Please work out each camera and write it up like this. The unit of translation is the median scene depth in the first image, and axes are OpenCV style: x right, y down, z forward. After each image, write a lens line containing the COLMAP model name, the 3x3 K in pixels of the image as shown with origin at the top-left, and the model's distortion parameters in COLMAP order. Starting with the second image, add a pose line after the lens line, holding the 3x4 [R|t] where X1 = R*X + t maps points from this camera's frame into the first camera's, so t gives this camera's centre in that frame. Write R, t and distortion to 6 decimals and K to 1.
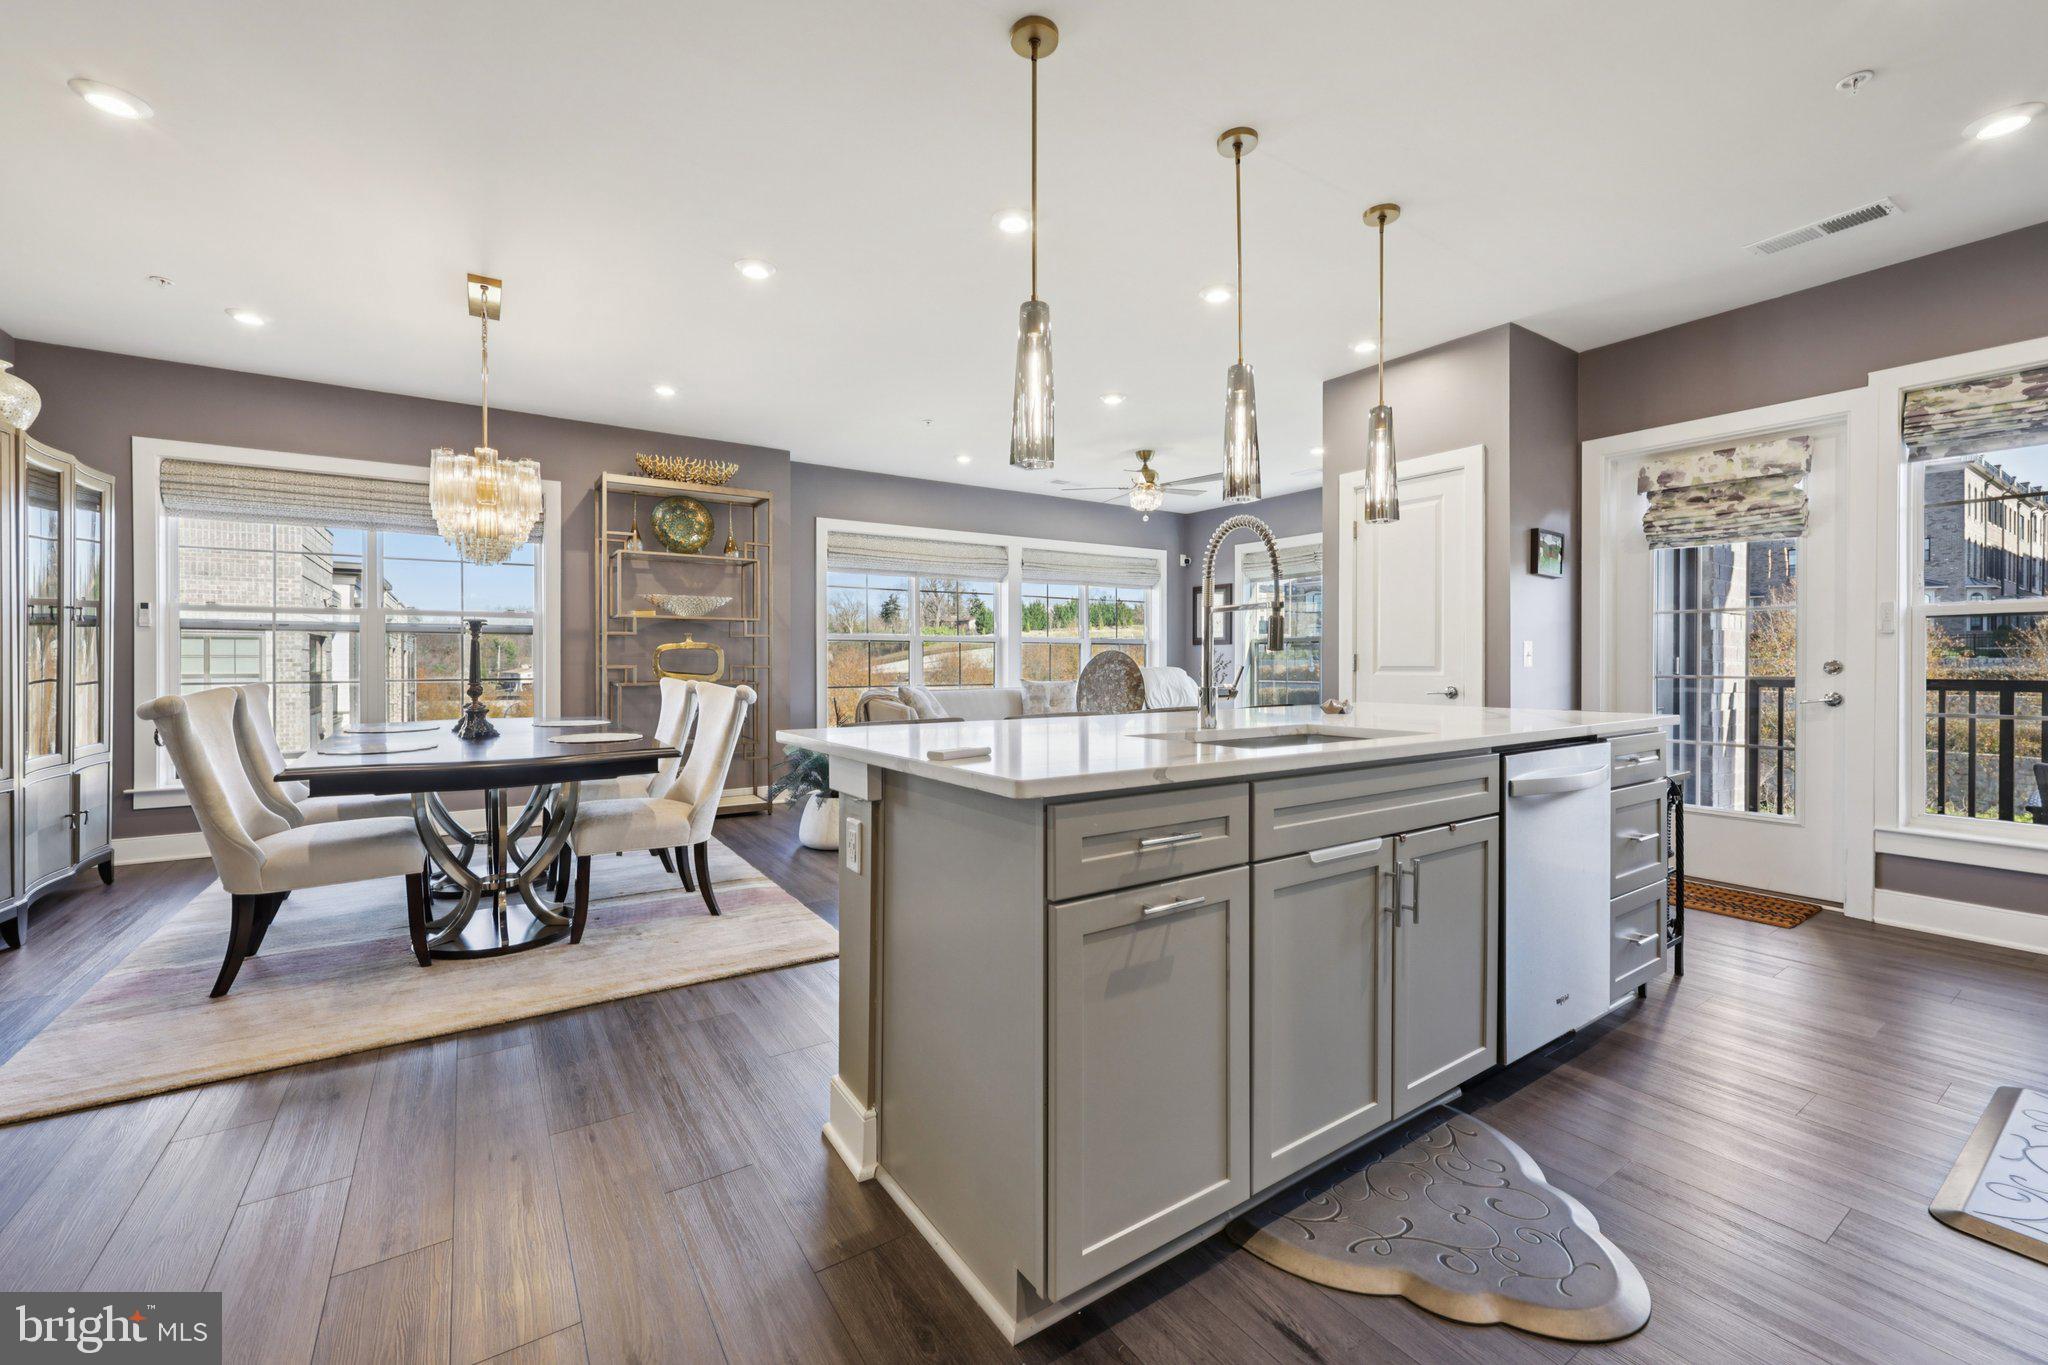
lens RADIAL K [[831.5, 0, 1019.5], [0, 831.5, 667.8], [0, 0, 1]] dist [-0.001396, 0.000069]
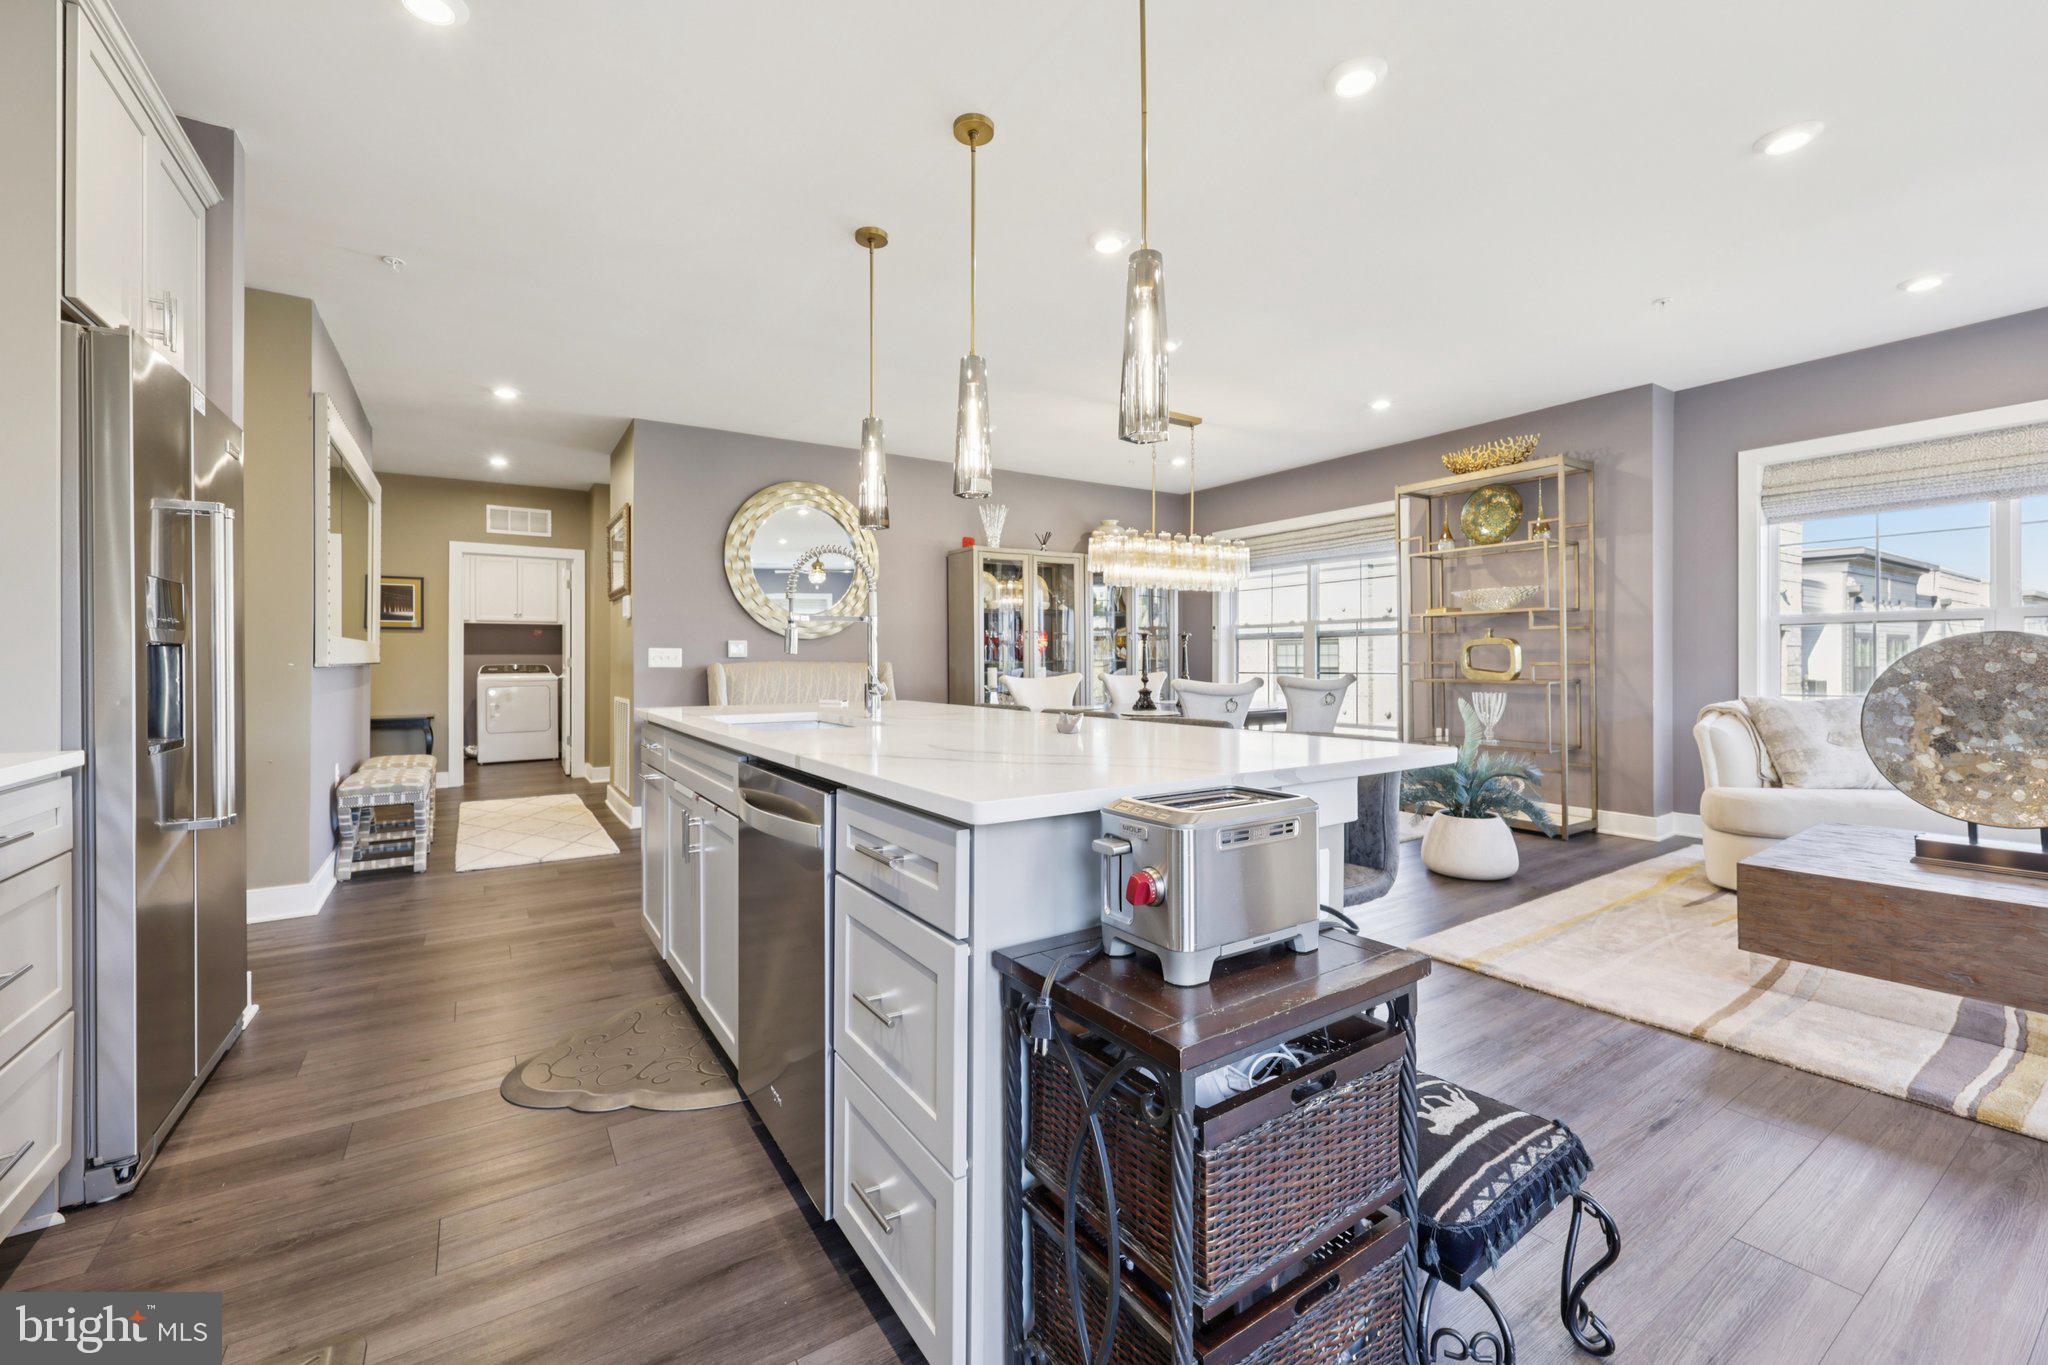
lens RADIAL K [[828.1, 0, 1027.9], [0, 828.1, 665.7], [0, 0, 1]] dist [0.000892, 0.000062]
pose [[-0.001755, 0.007297, -0.999972, 0.786070], [-0.001757, 0.999972, 0.007300, -0.006727], [0.999997, 0.001770, -0.001742, 0.678492]]
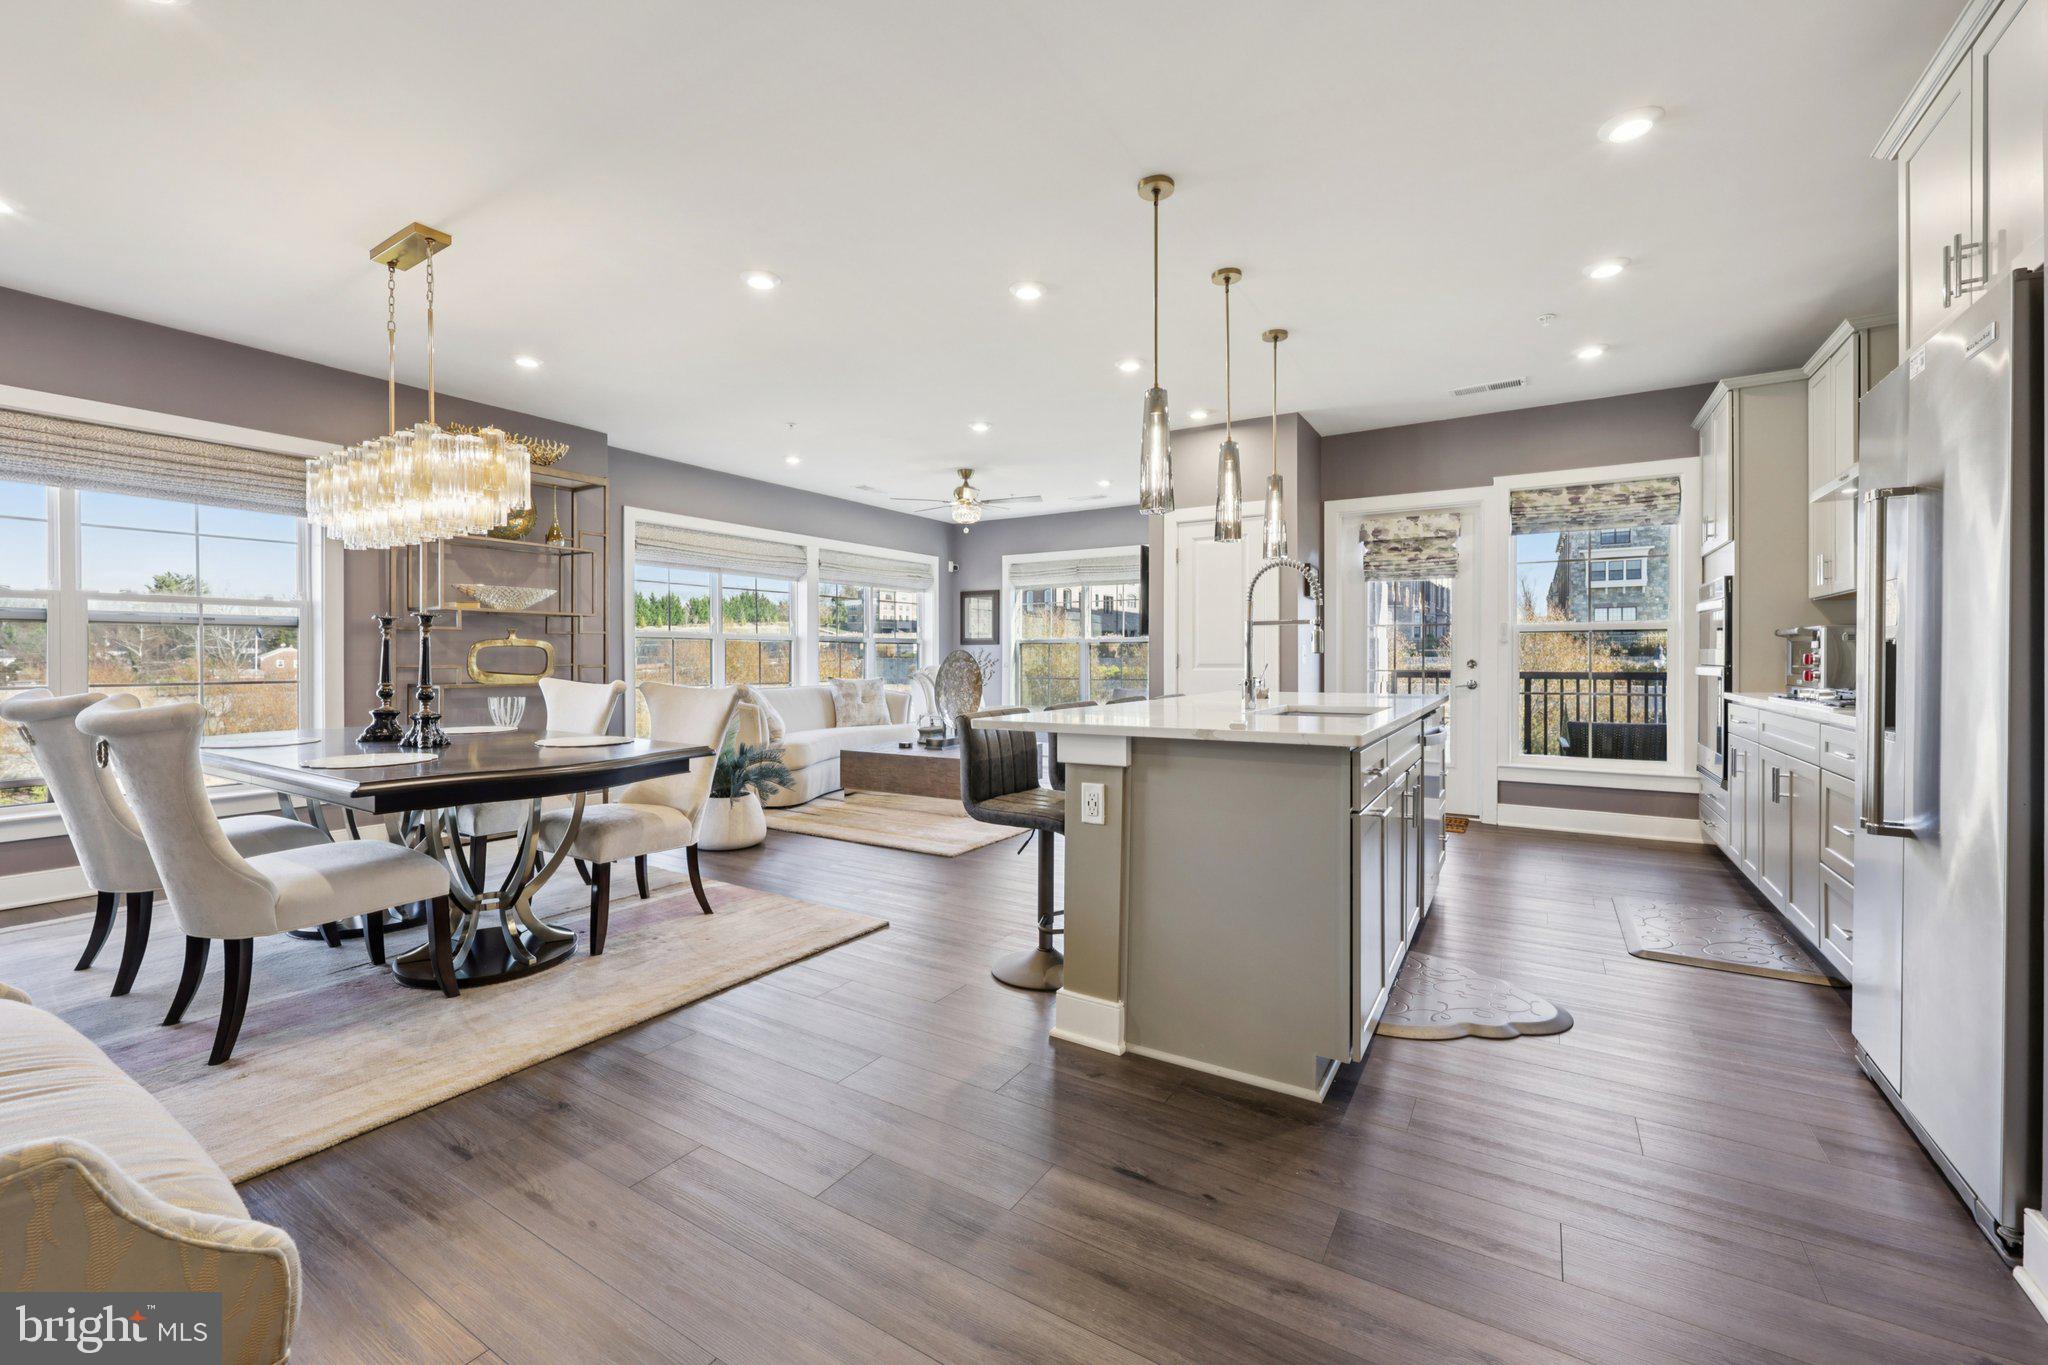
lens RADIAL K [[833.7, 0, 1018.2], [0, 833.7, 666.2], [0, 0, 1]] dist [-0.003807, 0.000517]
pose [[0.912017, -0.003446, 0.410137, -0.383457], [0.003205, 0.999994, 0.001275, -0.000969], [-0.410139, 0.000152, 0.912023, -0.061033]]
